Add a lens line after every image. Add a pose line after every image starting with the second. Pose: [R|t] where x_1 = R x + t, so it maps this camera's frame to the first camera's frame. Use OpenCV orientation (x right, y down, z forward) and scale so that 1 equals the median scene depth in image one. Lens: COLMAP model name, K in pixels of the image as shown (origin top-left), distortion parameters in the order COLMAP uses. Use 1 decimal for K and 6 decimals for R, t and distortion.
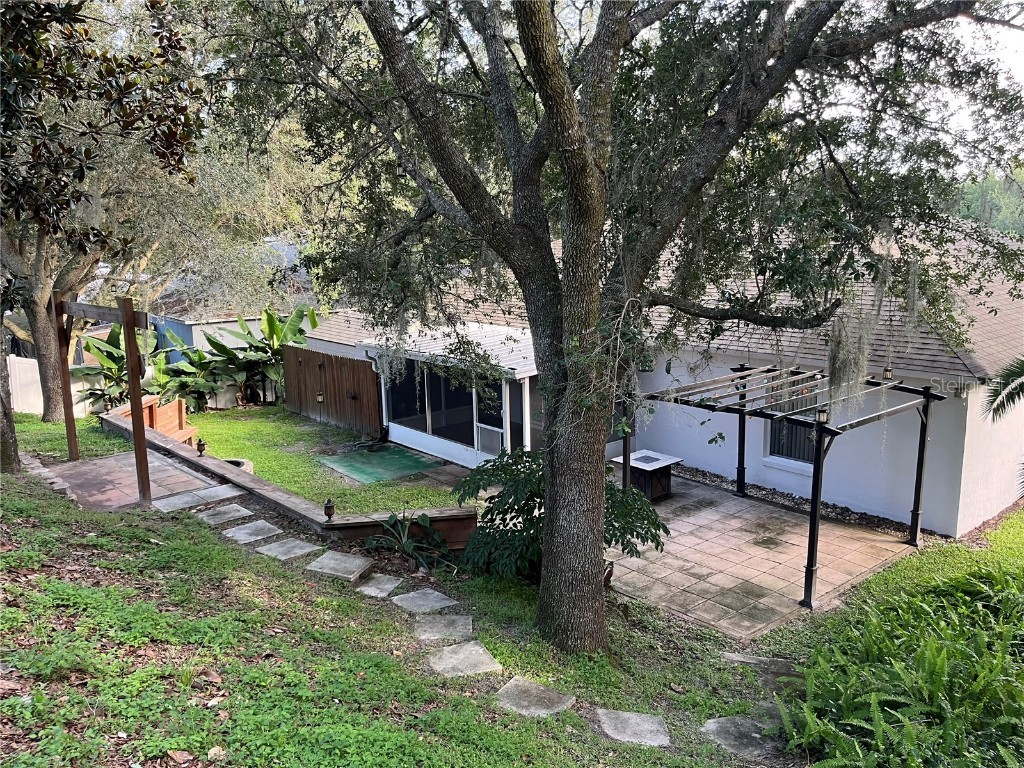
lens RADIAL K [[803.5, 0, 509.1], [0, 803.5, 385.1], [0, 0, 1]] dist [0.057621, -0.044301]
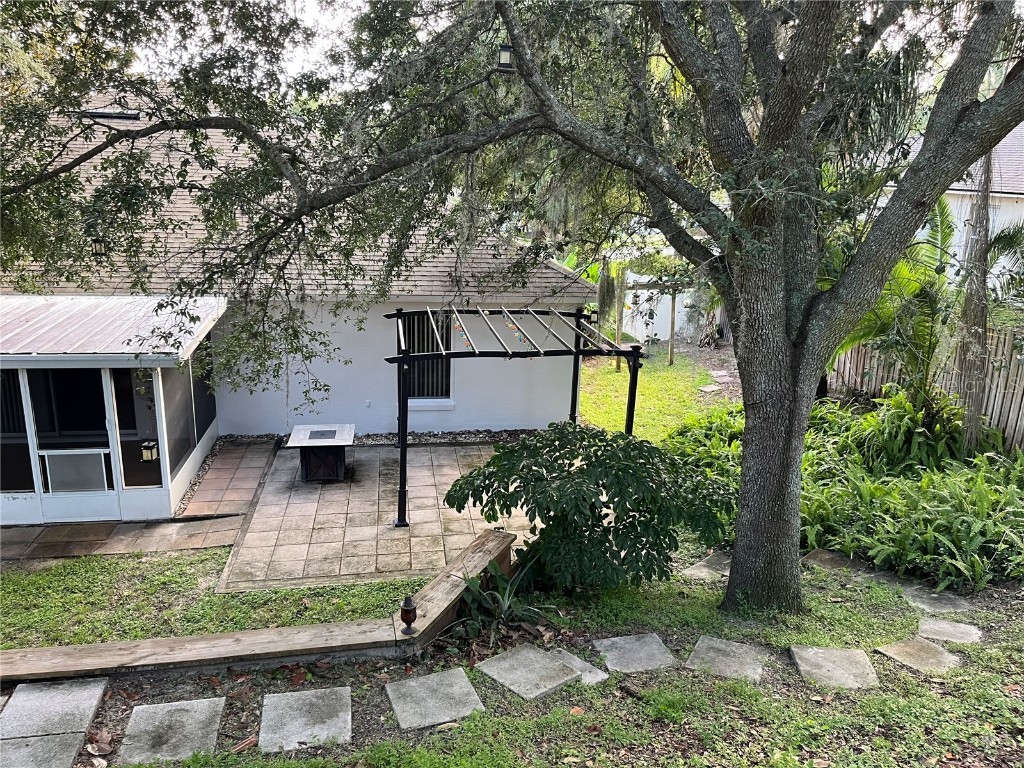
lens RADIAL K [[803.5, 0, 511.1], [0, 803.5, 384.7], [0, 0, 1]] dist [0.057621, -0.044301]
pose [[0.492754, -0.193253, 0.848438, -0.579417], [0.120182, 0.980797, 0.153602, -0.085227], [-0.861829, 0.026279, 0.506518, 0.536067]]
